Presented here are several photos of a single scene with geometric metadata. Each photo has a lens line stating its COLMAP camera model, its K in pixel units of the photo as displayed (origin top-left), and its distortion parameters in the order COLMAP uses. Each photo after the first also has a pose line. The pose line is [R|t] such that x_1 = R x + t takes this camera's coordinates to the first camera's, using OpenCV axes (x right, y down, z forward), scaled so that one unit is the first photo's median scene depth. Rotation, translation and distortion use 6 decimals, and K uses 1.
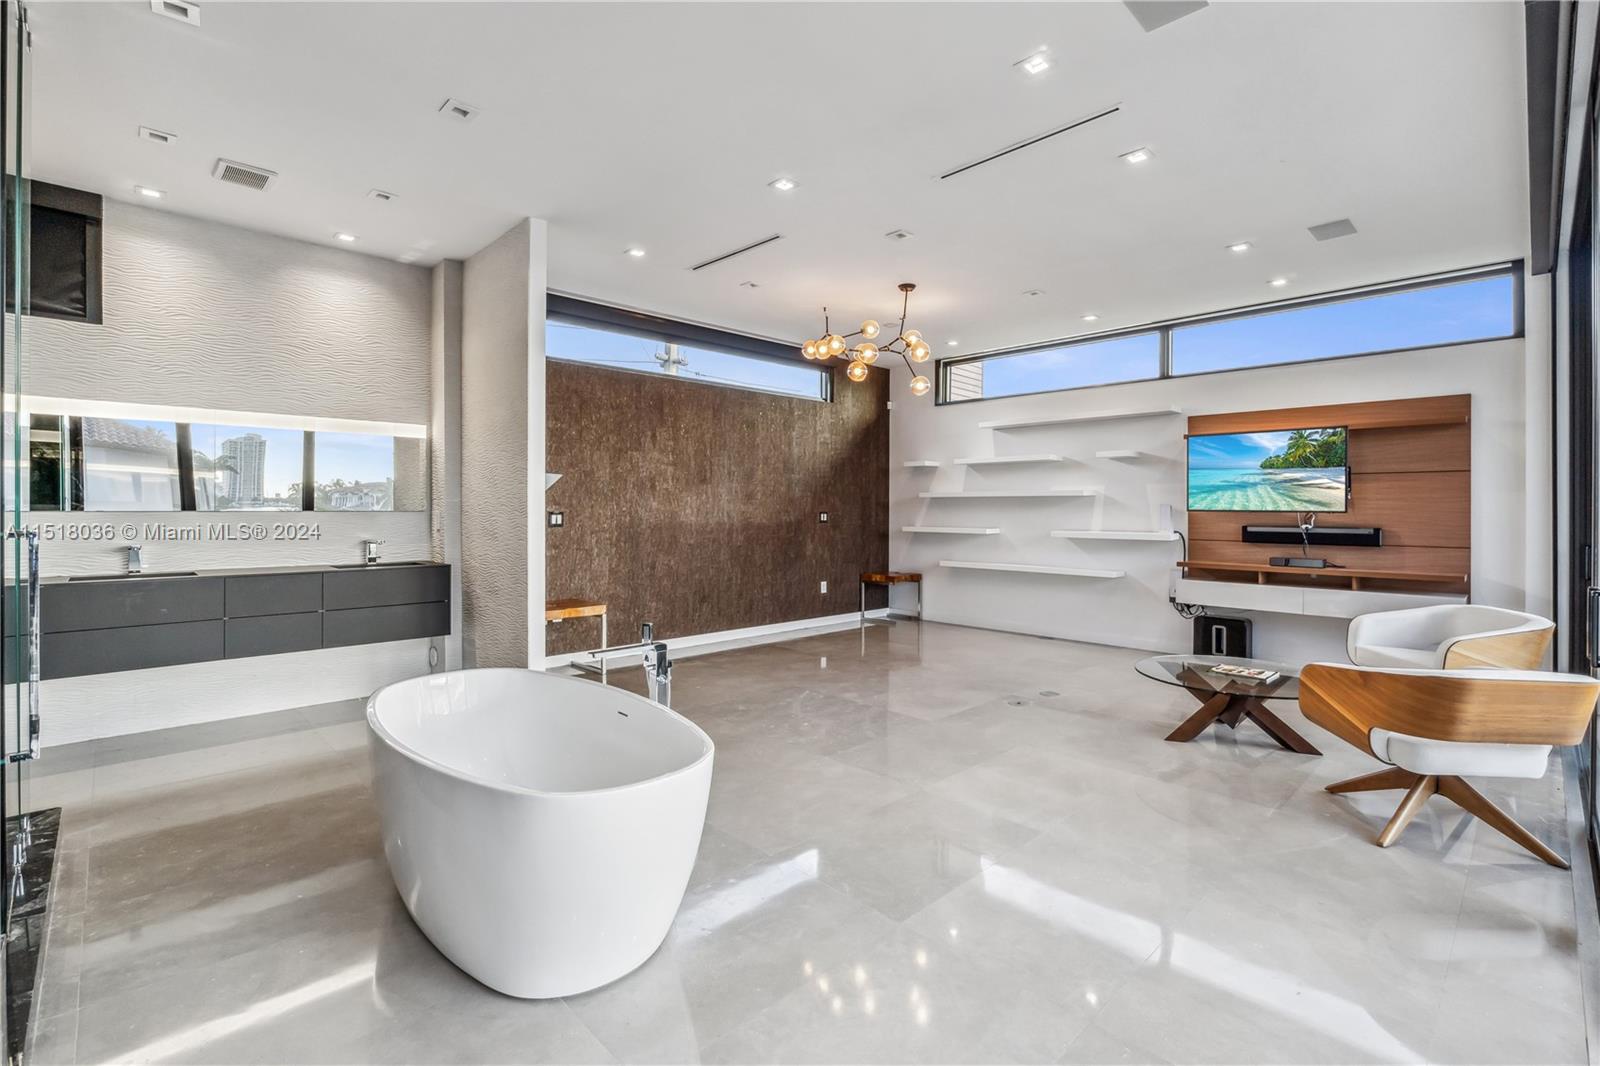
lens RADIAL K [[719.0, 0, 807.6], [0, 719.0, 529.3], [0, 0, 1]] dist [-0.003146, -0.000441]
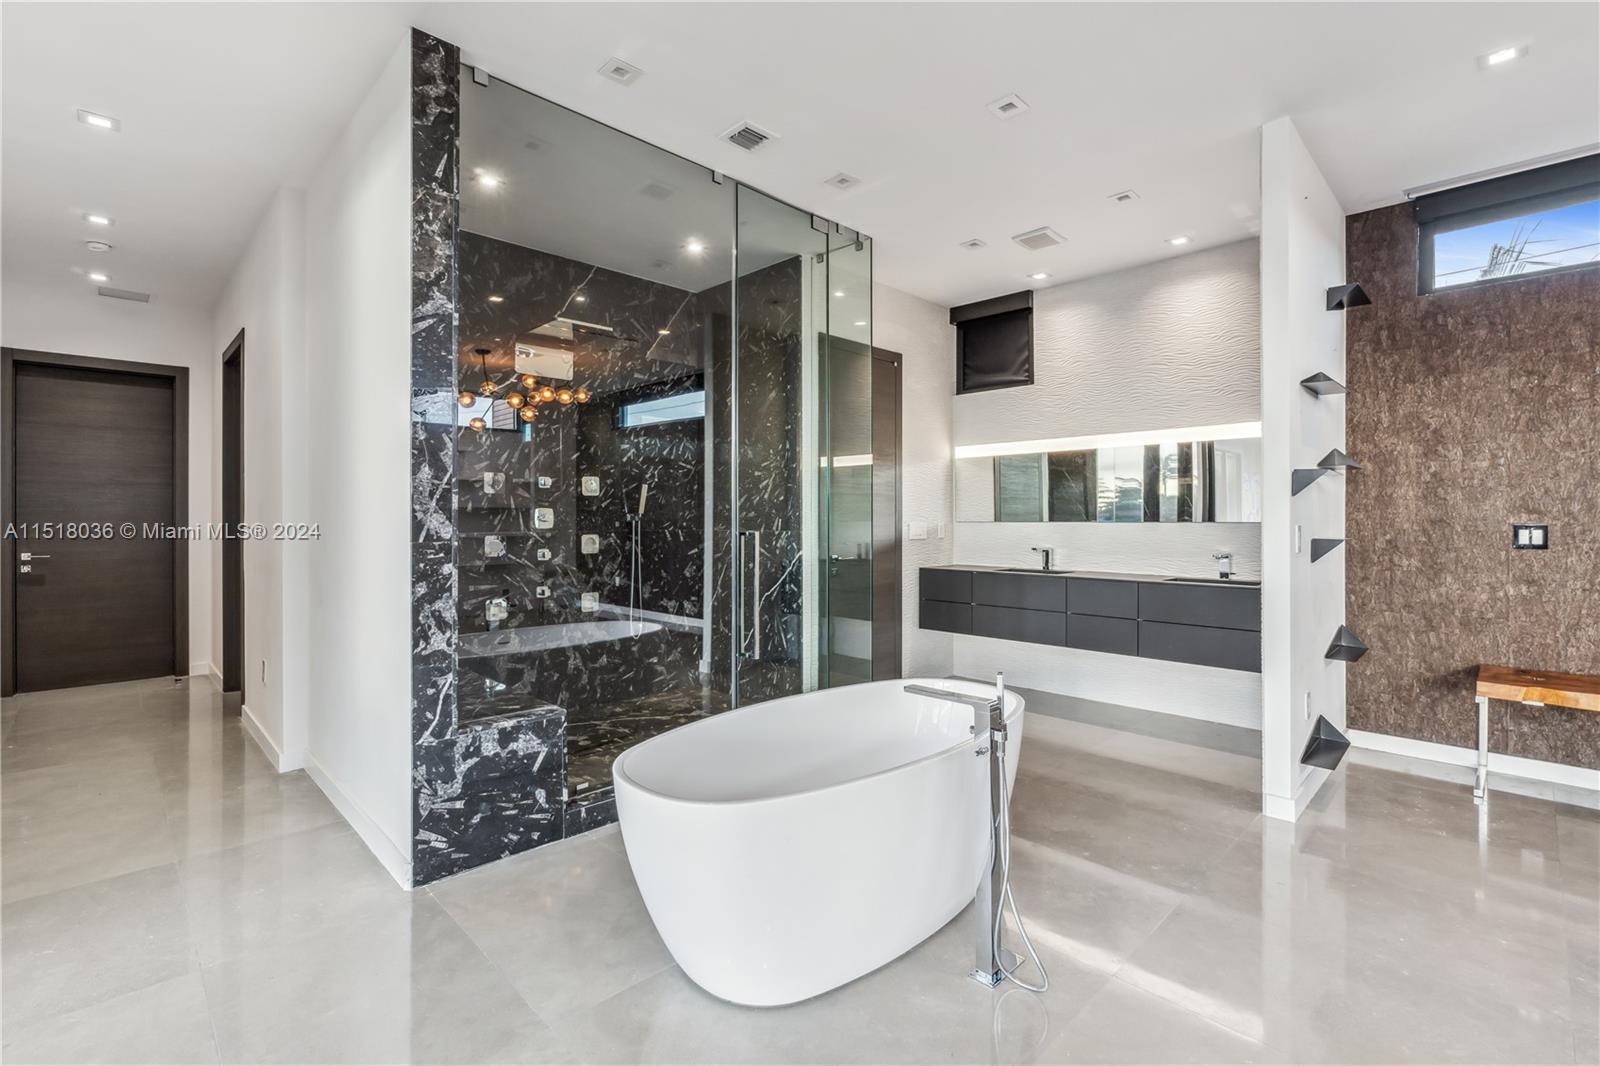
lens RADIAL K [[719.0, 0, 807.6], [0, 719.0, 529.3], [0, 0, 1]] dist [-0.003146, -0.000441]
pose [[0.017357, 0.008047, -0.999817, 0.259176], [-0.028981, 0.999552, 0.007541, -0.007410], [0.999429, 0.028845, 0.017582, 0.393375]]
